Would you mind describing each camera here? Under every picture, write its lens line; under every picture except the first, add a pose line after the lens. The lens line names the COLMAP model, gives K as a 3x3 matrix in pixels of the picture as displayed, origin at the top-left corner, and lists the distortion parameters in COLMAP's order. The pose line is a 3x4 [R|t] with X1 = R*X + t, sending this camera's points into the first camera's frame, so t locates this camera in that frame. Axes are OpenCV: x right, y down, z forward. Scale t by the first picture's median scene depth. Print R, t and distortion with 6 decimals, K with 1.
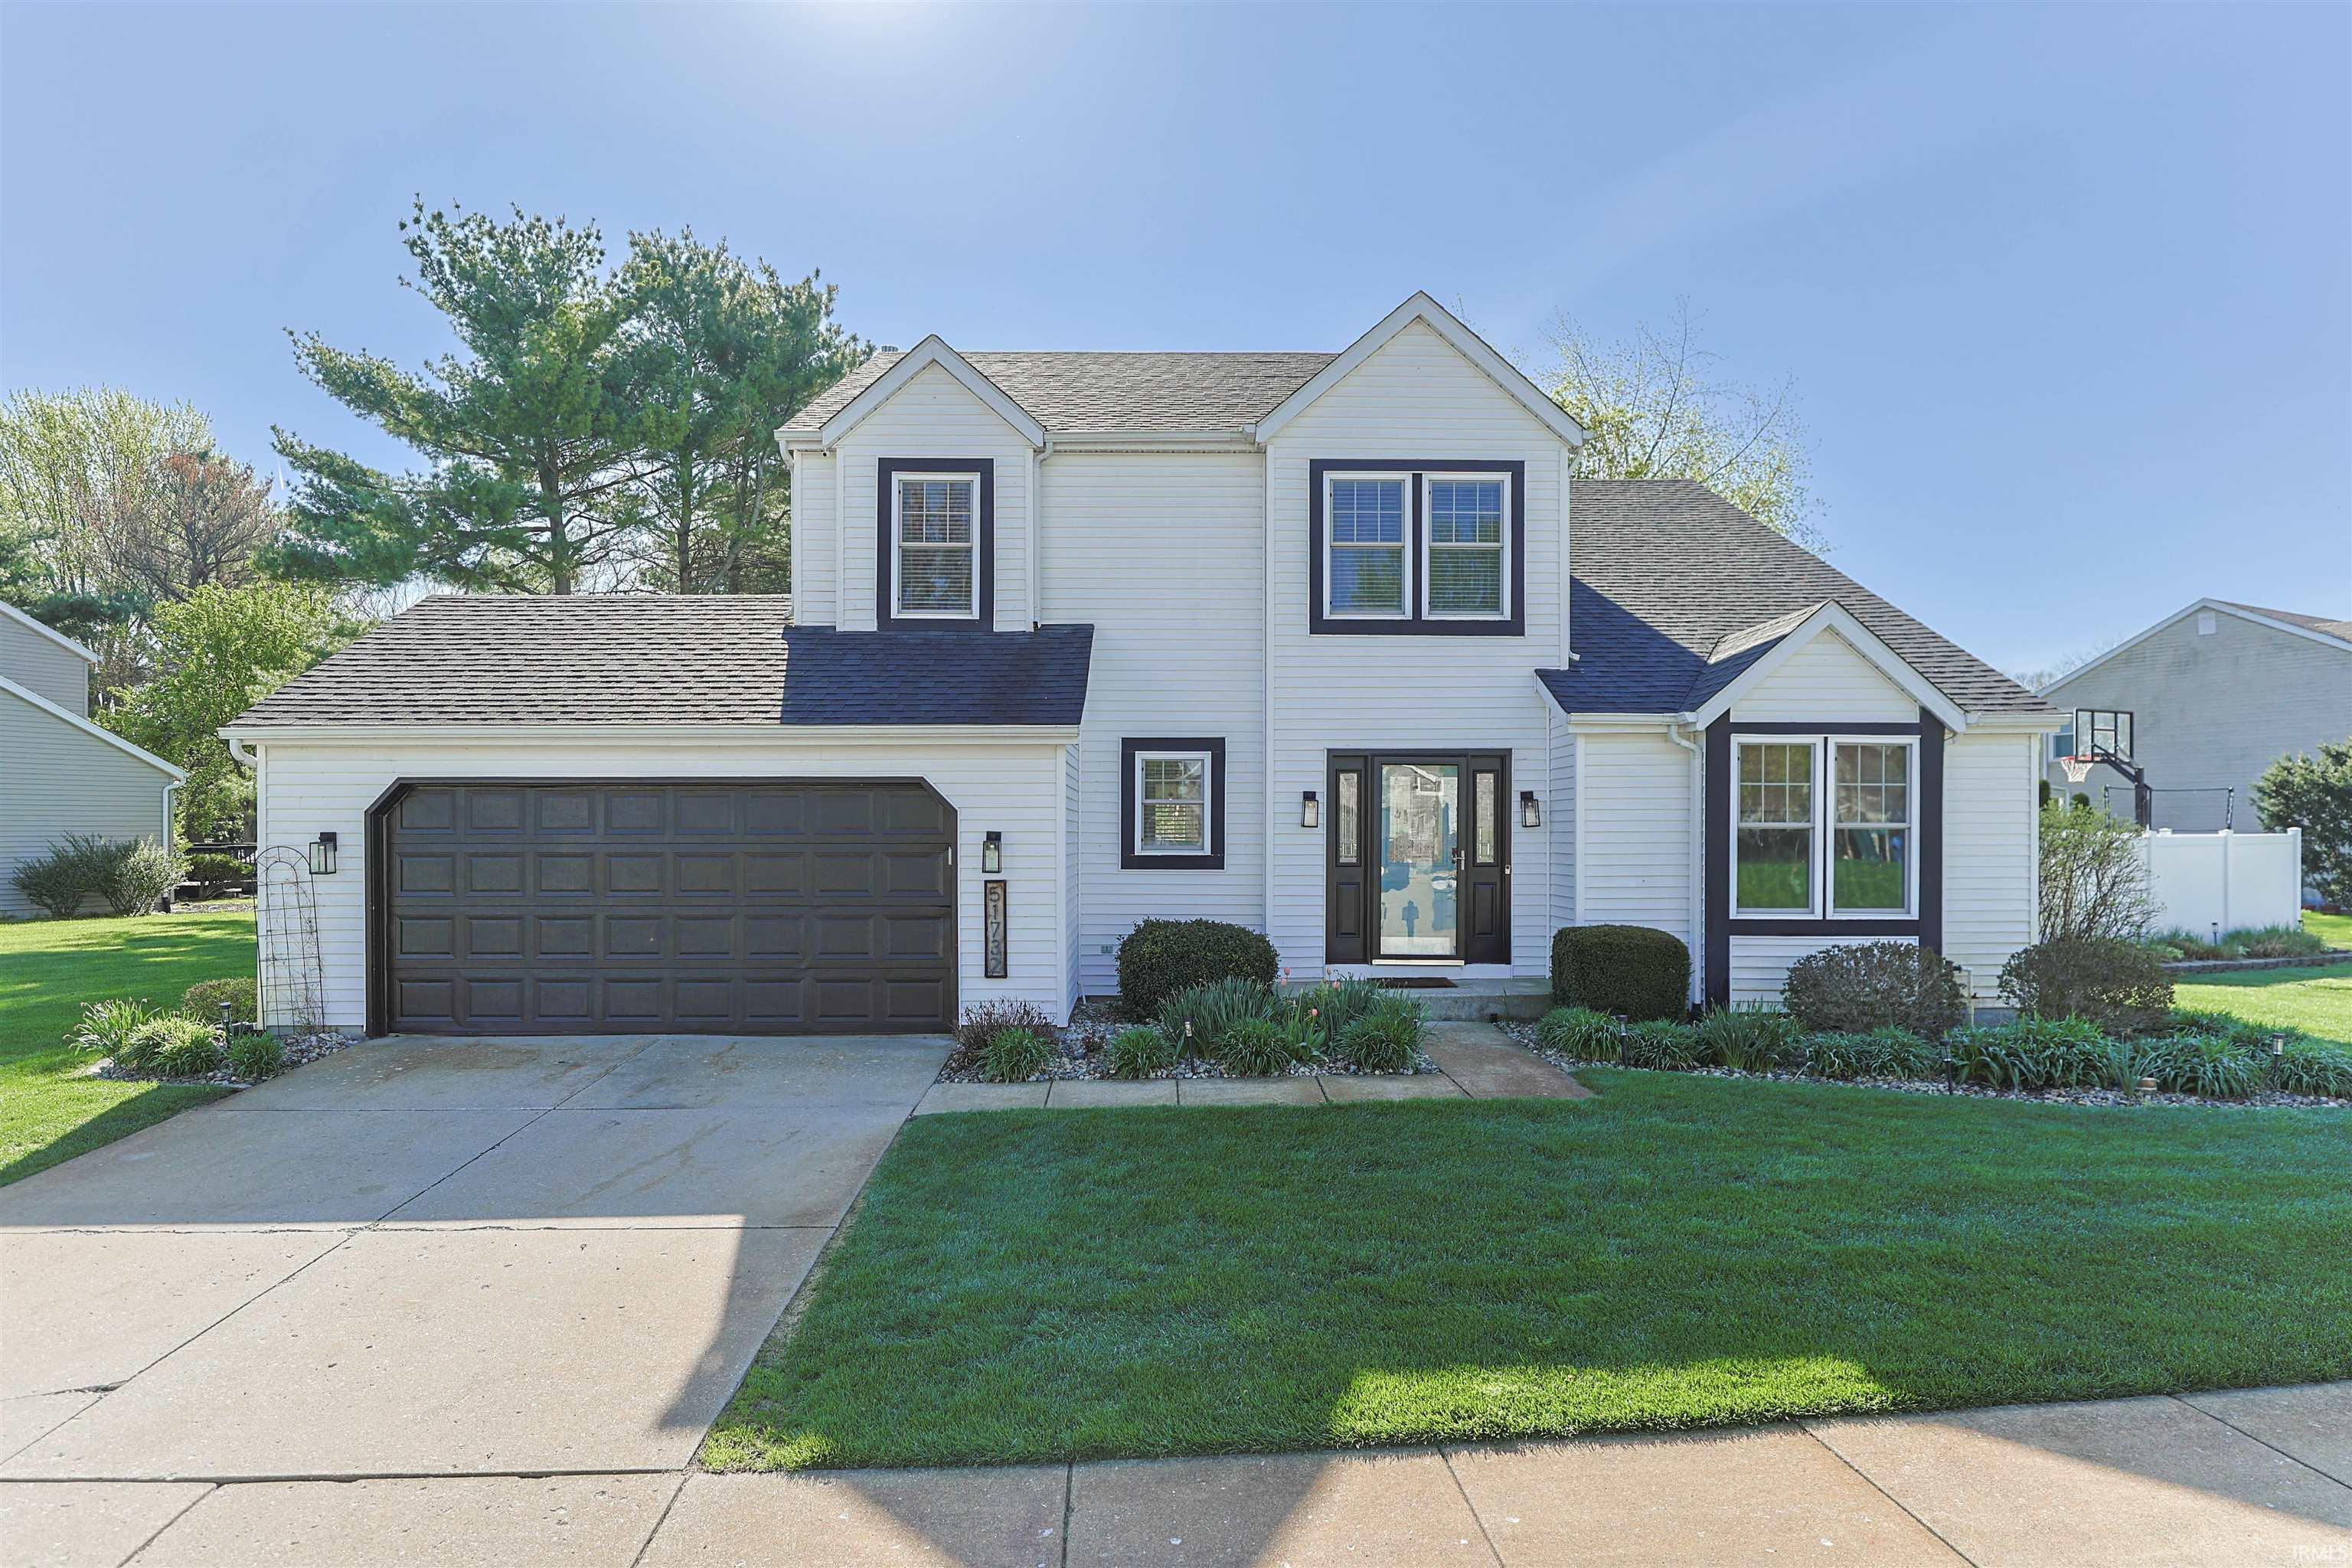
lens RADIAL K [[1353.0, 0, 1236.9], [0, 1353.0, 801.5], [0, 0, 1]] dist [-0.004882, -0.001312]
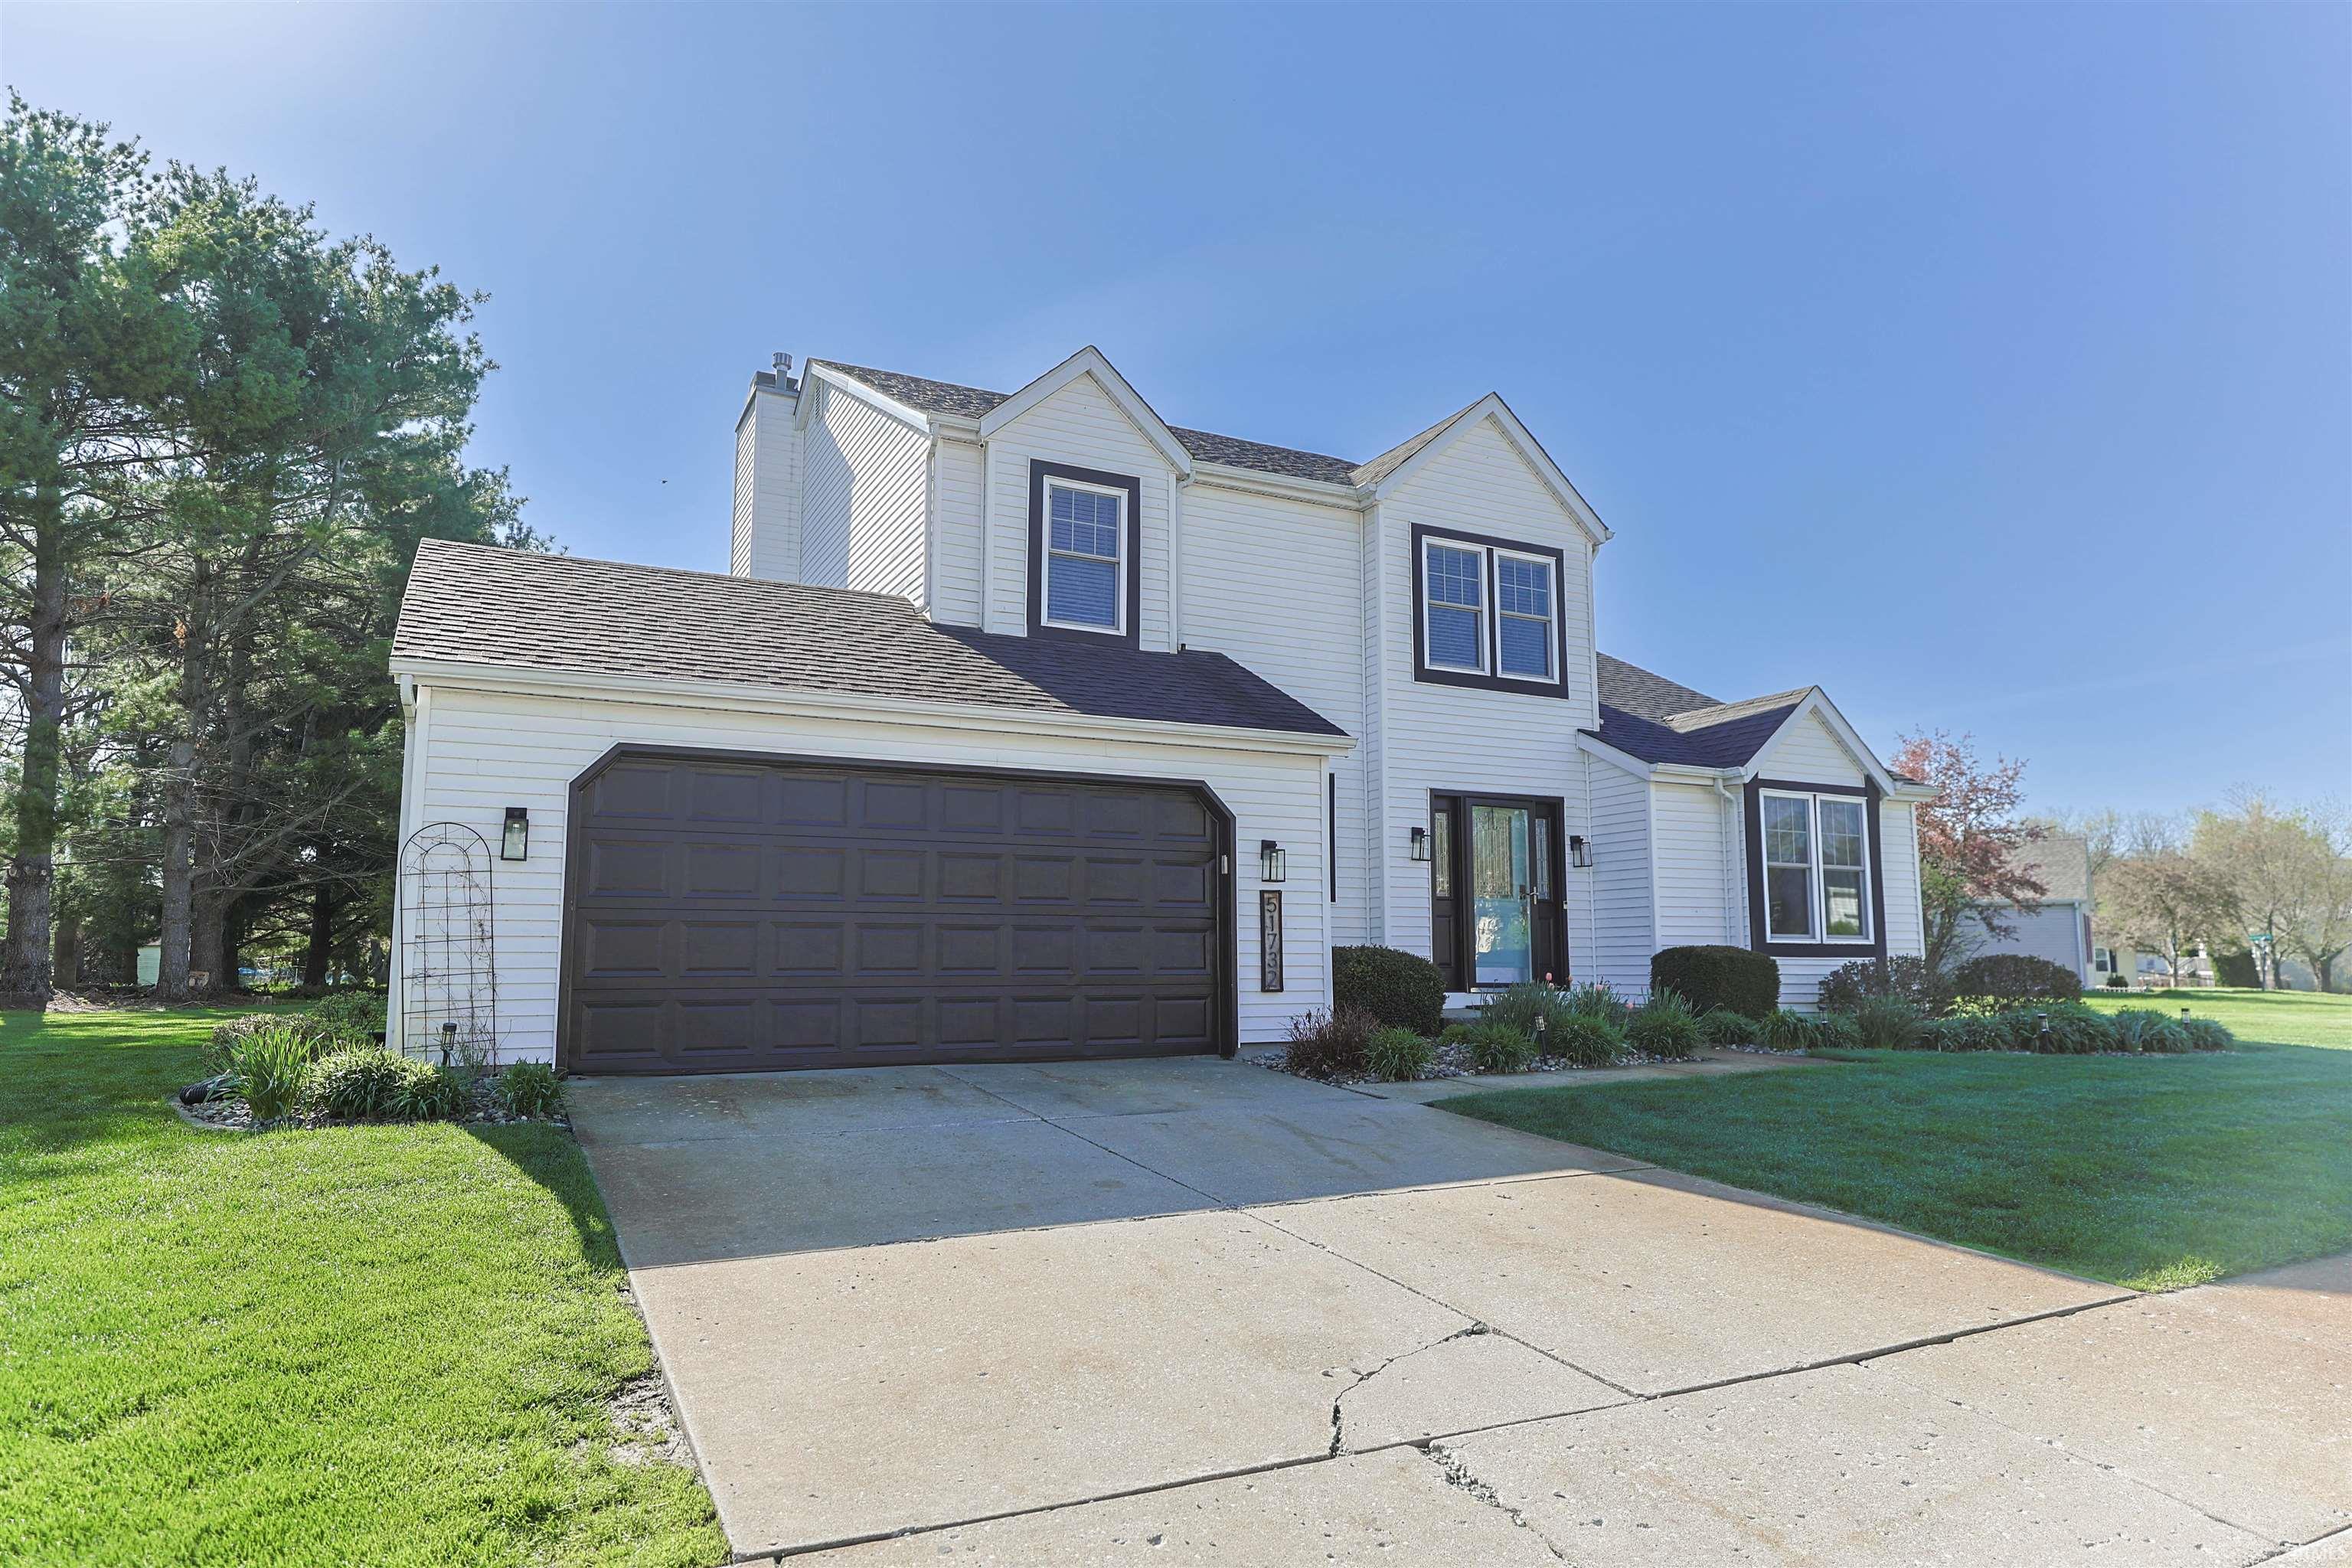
lens RADIAL K [[1353.0, 0, 1233.7], [0, 1353.0, 773.1], [0, 0, 1]] dist [-0.004882, -0.001312]
pose [[0.900817, 0.056524, 0.430505, -0.531615], [-0.003924, 0.992510, -0.122103, 0.079362], [-0.434182, 0.108303, 0.894291, 0.115611]]
